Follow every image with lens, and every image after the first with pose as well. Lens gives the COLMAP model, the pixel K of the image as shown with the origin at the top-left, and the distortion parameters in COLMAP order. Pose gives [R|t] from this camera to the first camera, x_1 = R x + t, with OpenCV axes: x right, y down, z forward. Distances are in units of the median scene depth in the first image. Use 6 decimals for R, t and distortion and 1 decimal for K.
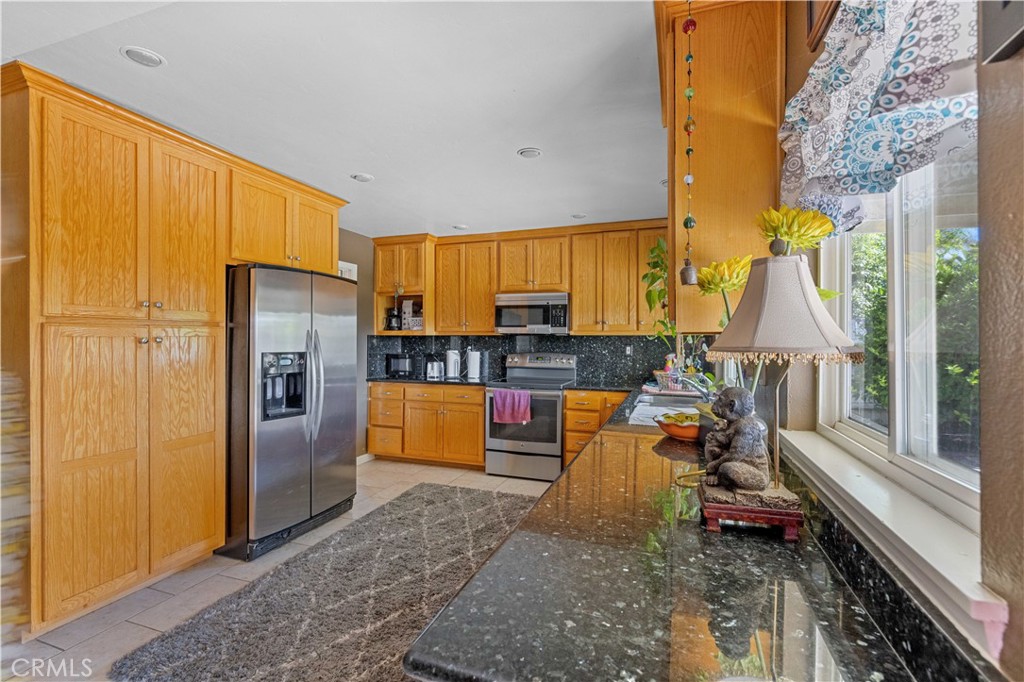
lens RADIAL K [[459.7, 0, 512.0], [0, 459.7, 341.0], [0, 0, 1]] dist [-0.001115, -0.000037]
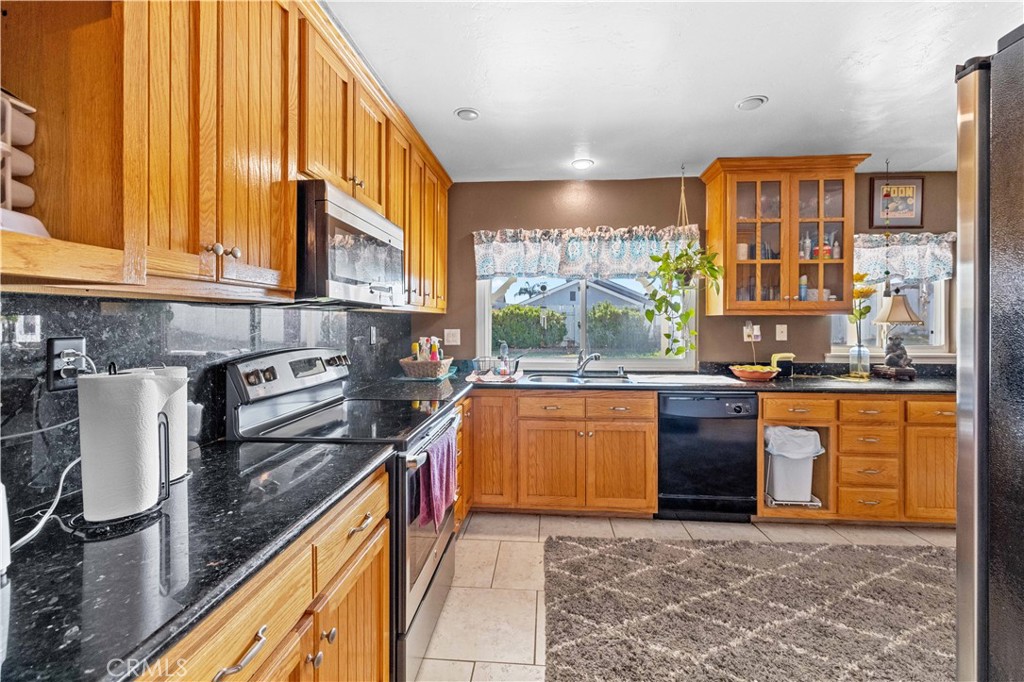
lens RADIAL K [[437.5, 0, 513.5], [0, 437.5, 320.2], [0, 0, 1]] dist [-0.000326, 0.000084]
pose [[-0.263567, -0.002419, 0.964638, -0.399628], [-0.002017, 0.999996, 0.001956, -0.001944], [-0.964639, -0.001430, -0.263571, 1.016407]]
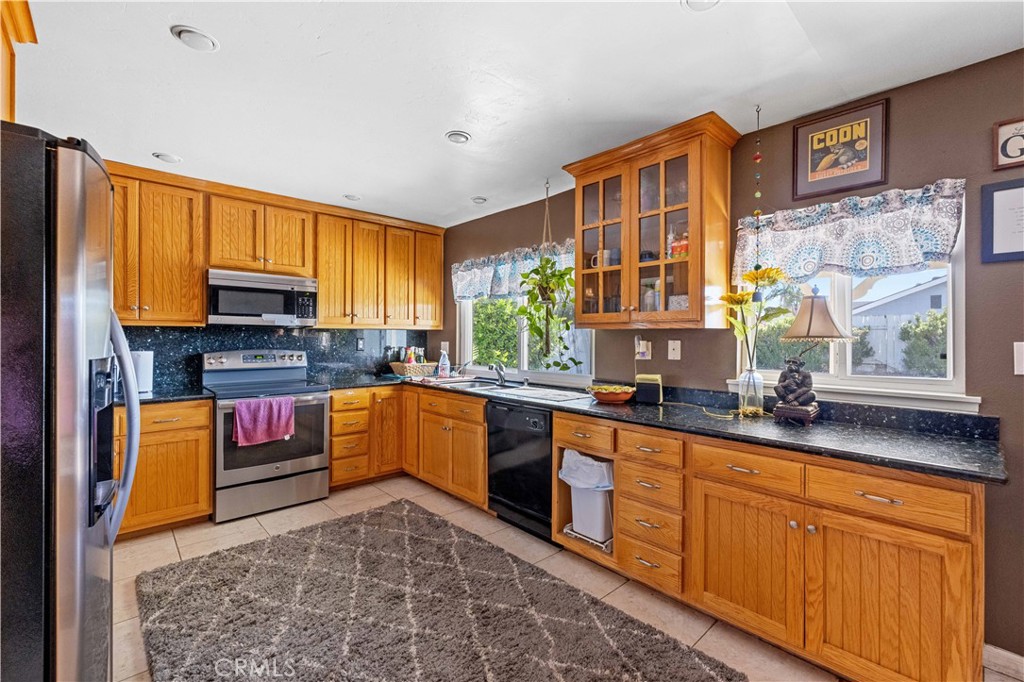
lens RADIAL K [[437.2, 0, 509.2], [0, 437.2, 334.9], [0, 0, 1]] dist [0.002008, 0.000228]
pose [[0.464466, 0.000234, 0.885591, -0.446140], [-0.002666, 0.999996, 0.001134, -0.001535], [-0.885587, -0.002888, 0.464465, 0.296589]]
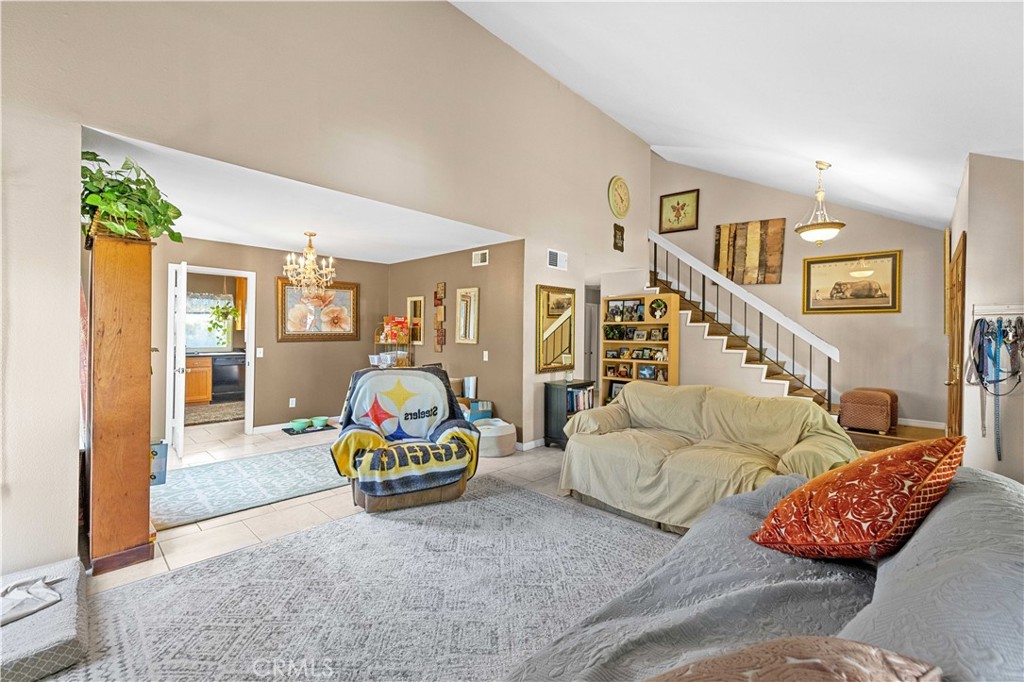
lens RADIAL K [[428.5, 0, 508.3], [0, 428.5, 334.6], [0, 0, 1]] dist [-0.000455, 0.000115]
pose [[-0.910705, -0.009511, 0.412948, -1.657679], [-0.011234, 0.999935, -0.001746, 0.000513], [-0.412905, -0.006229, -0.910753, 1.736202]]
